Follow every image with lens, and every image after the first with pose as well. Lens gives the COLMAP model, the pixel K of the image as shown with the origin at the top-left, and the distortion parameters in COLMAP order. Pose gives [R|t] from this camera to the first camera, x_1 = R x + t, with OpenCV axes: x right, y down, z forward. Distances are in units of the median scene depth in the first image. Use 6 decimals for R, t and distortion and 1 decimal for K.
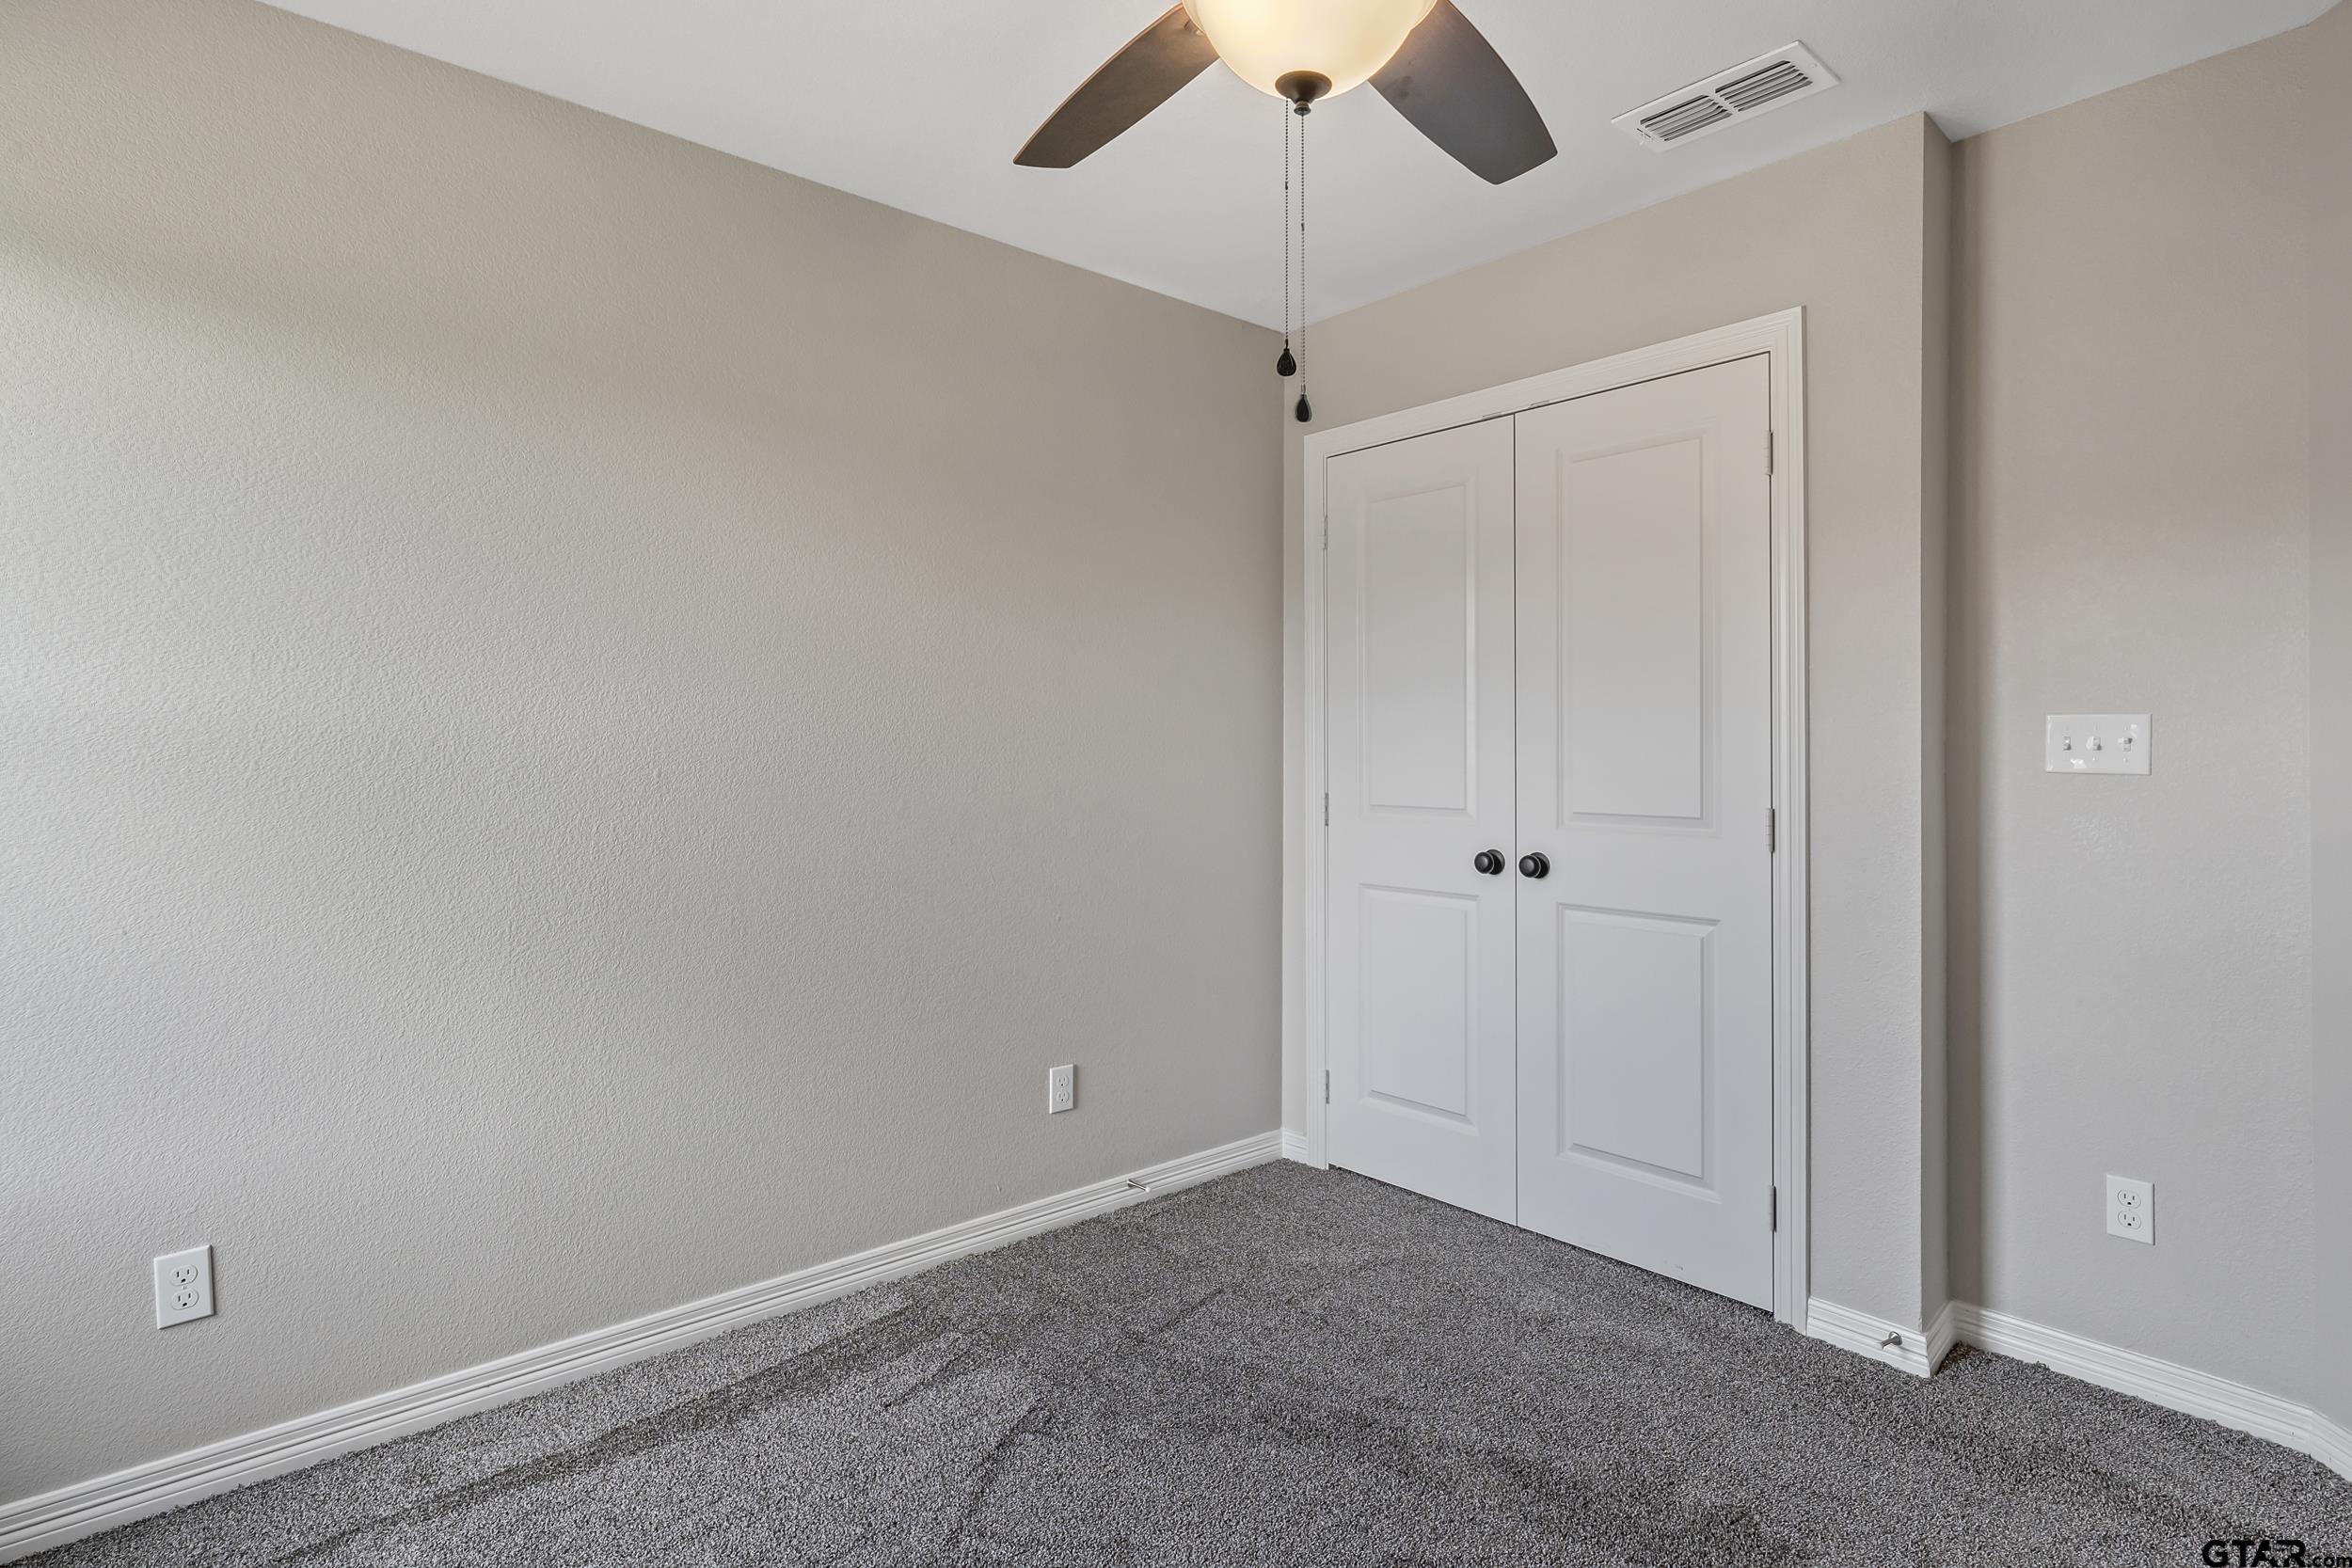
lens RADIAL K [[1167.3, 0, 1180.0], [0, 1167.3, 771.9], [0, 0, 1]] dist [0.000474, 0.001550]
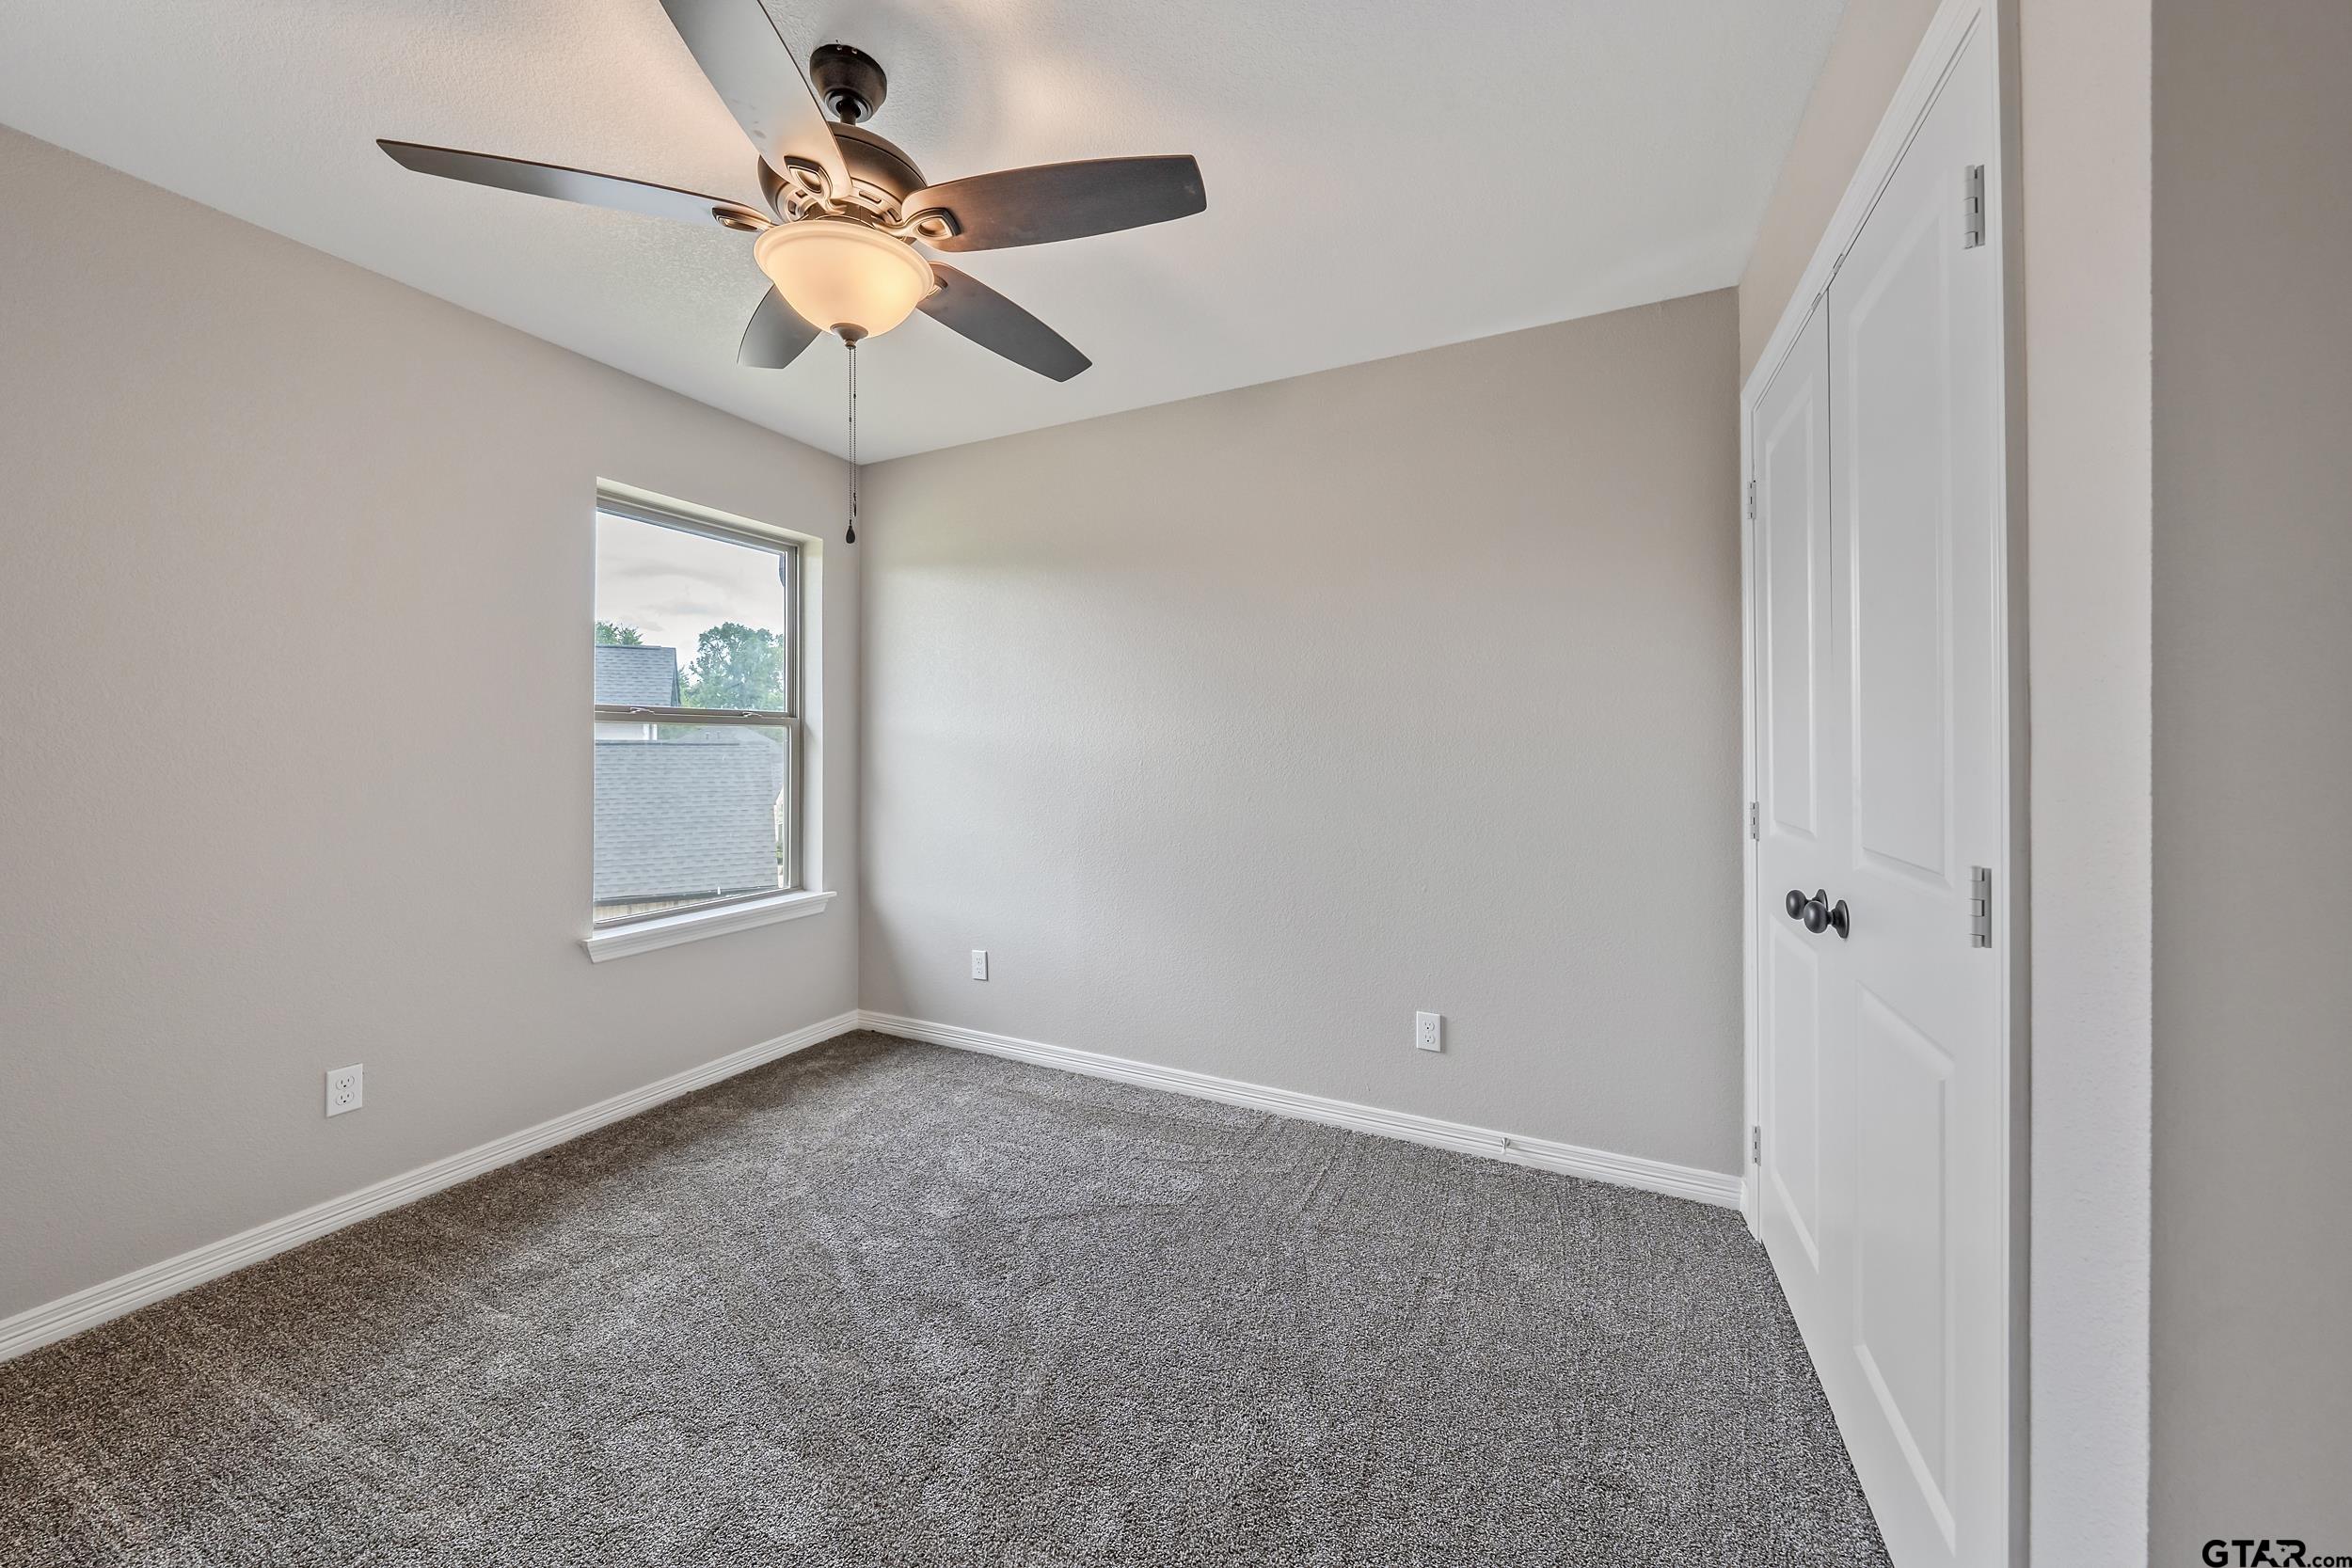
lens RADIAL K [[847.2, 0, 1243.4], [0, 847.2, 753.2], [0, 0, 1]] dist [-0.001480, 0.000177]
pose [[0.413346, 0.003466, -0.910567, 0.615998], [-0.020554, 0.999773, -0.005525, -0.008817], [0.910342, 0.021000, 0.413324, 0.452098]]
